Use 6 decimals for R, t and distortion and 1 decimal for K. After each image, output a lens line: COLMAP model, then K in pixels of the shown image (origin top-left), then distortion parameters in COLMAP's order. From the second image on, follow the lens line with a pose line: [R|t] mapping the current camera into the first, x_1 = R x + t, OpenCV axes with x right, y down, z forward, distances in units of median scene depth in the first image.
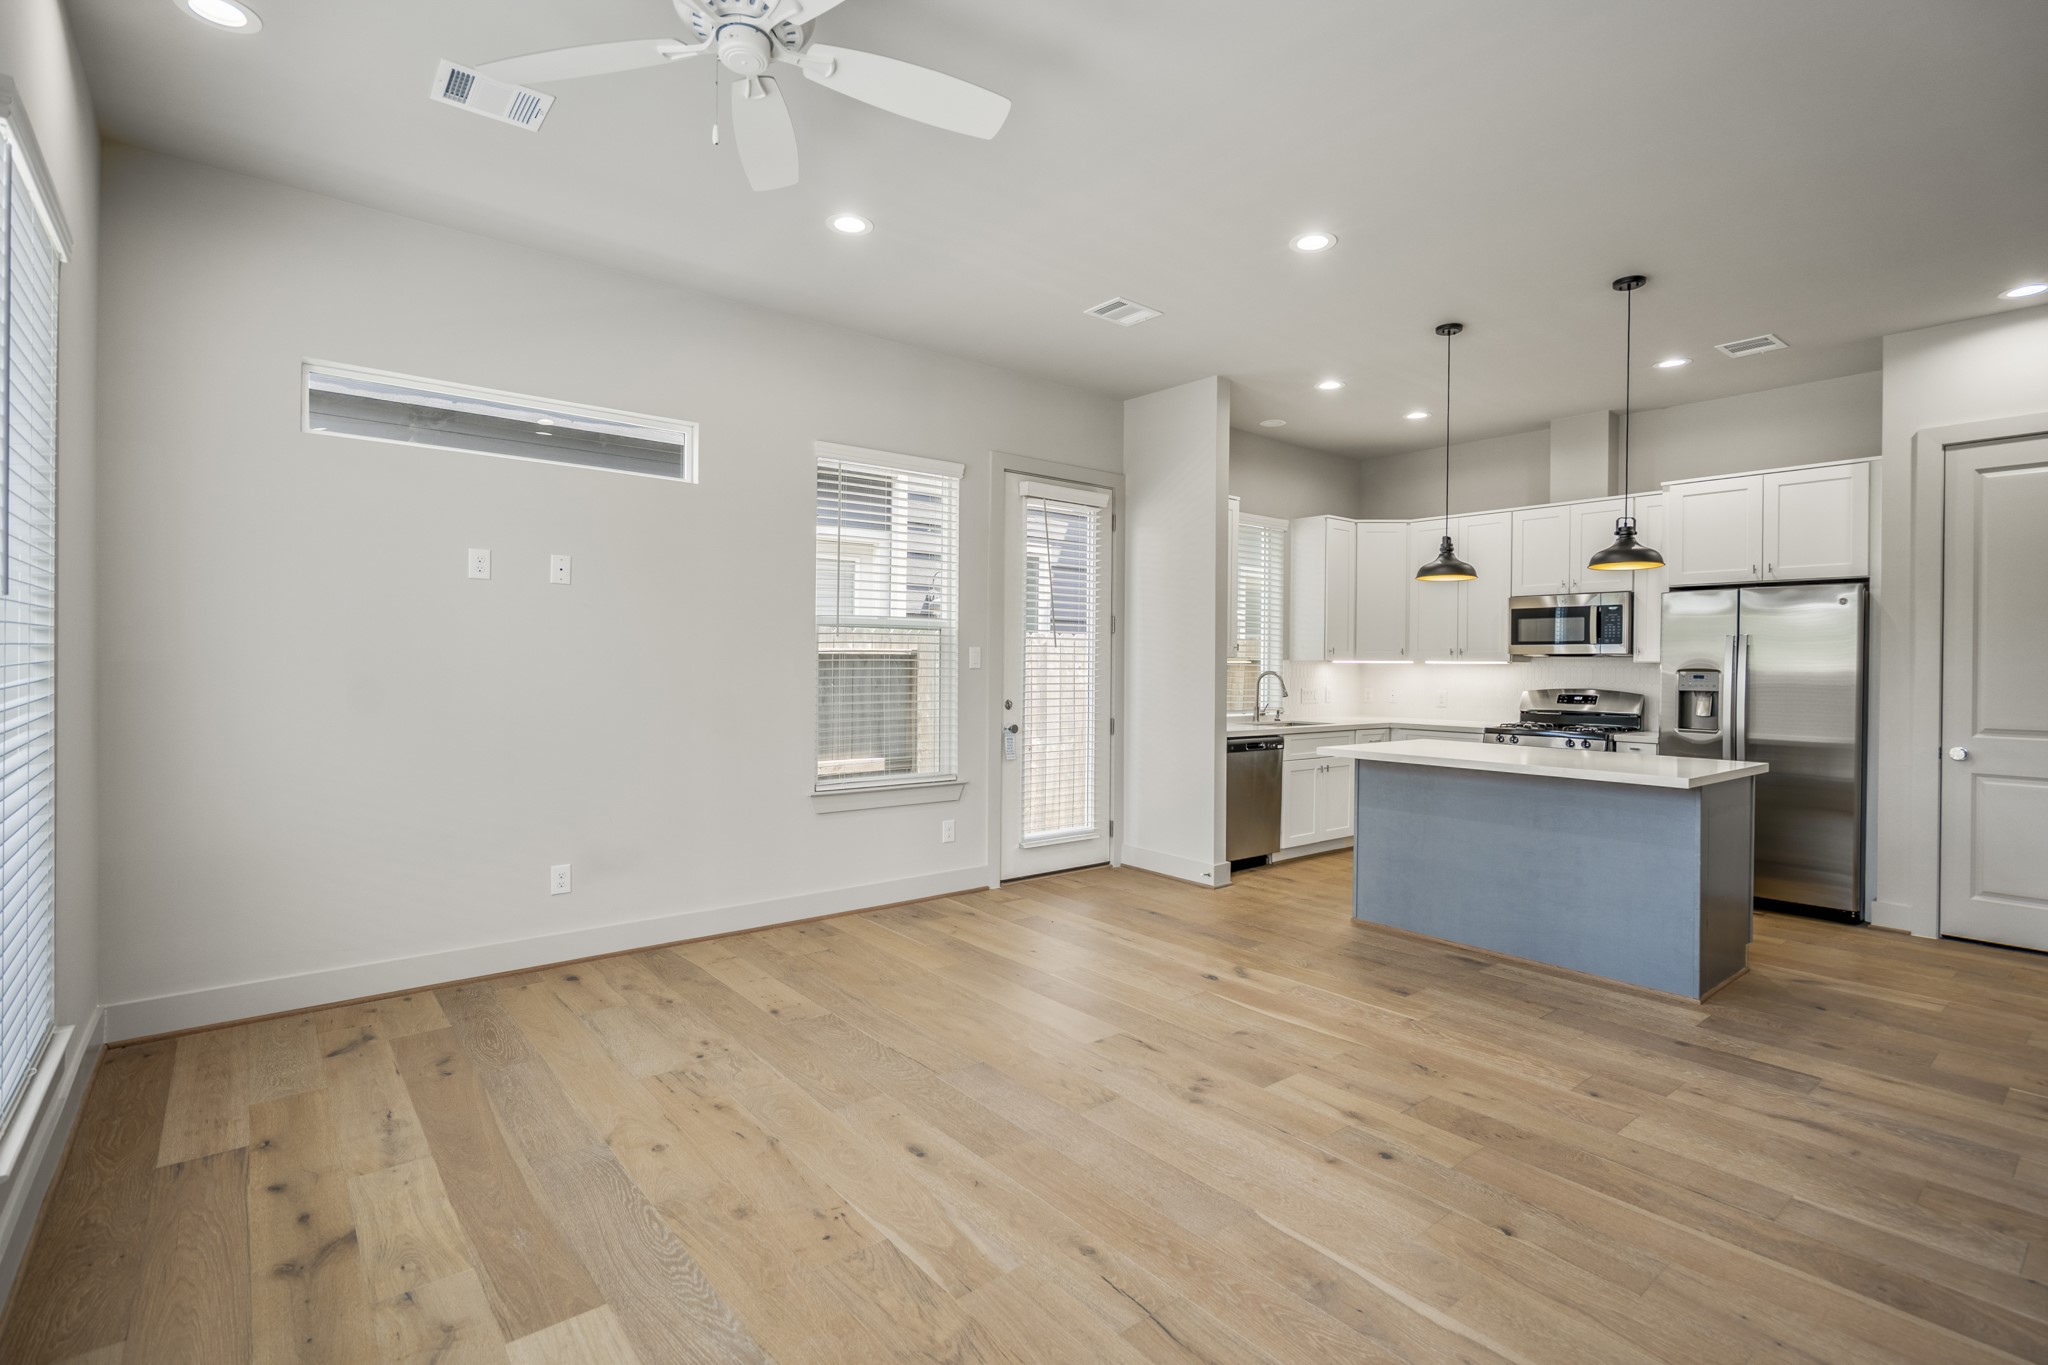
lens RADIAL K [[957.4, 0, 1027.7], [0, 957.4, 663.9], [0, 0, 1]] dist [-0.004862, 0.001832]
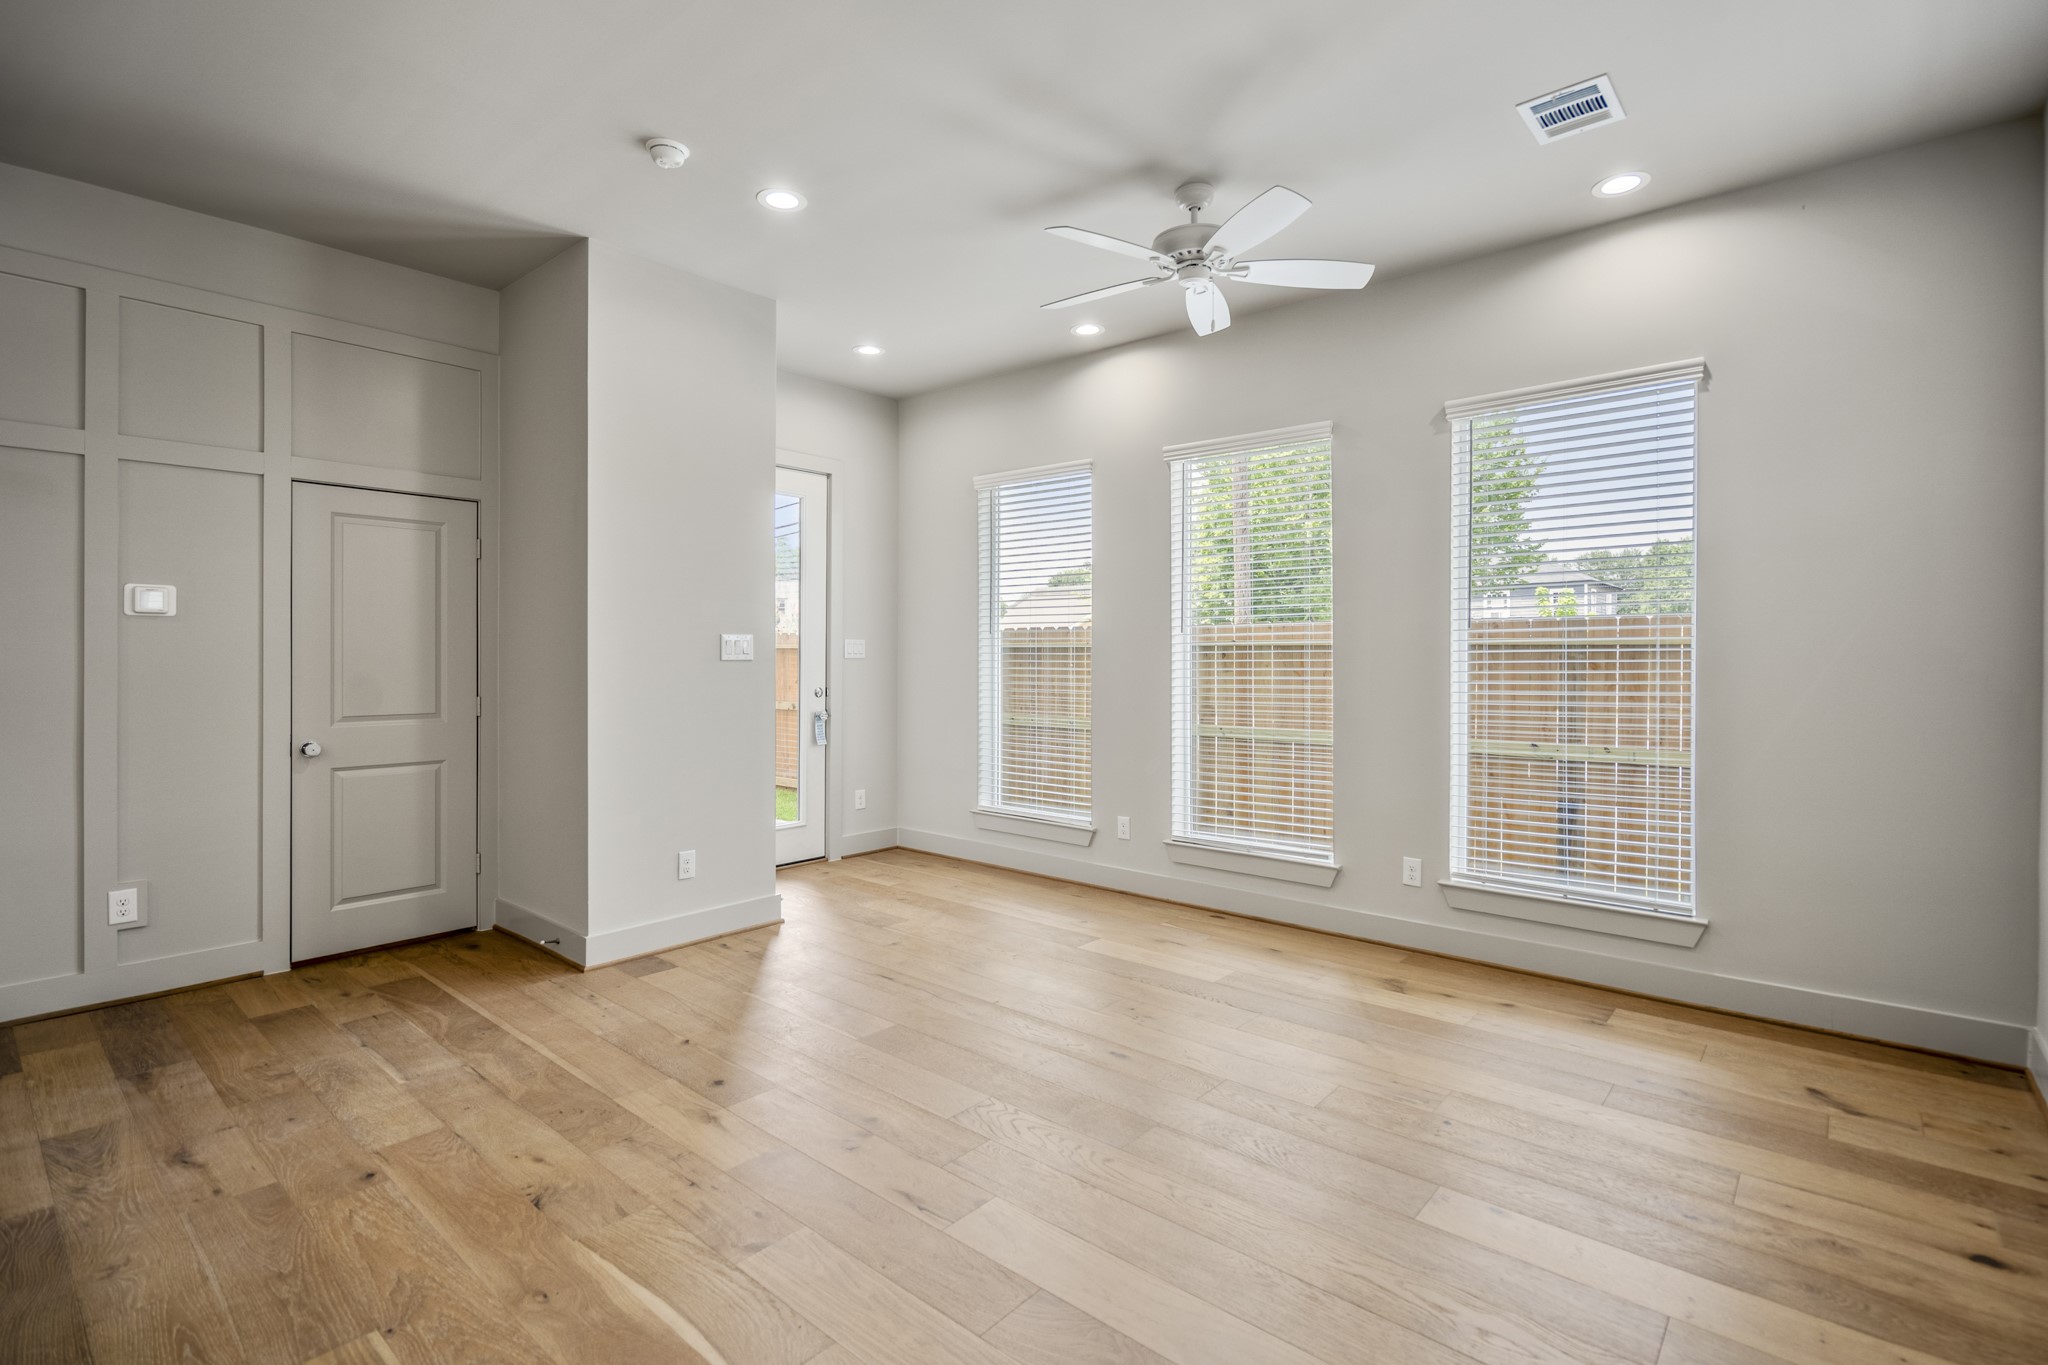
lens RADIAL K [[957.4, 0, 1033.8], [0, 957.4, 665.4], [0, 0, 1]] dist [-0.004862, 0.001832]
pose [[-0.985012, -0.010423, -0.172173, 0.143270], [-0.012287, 0.999877, 0.009765, 0.001637], [0.172050, 0.011734, -0.985018, 1.509476]]
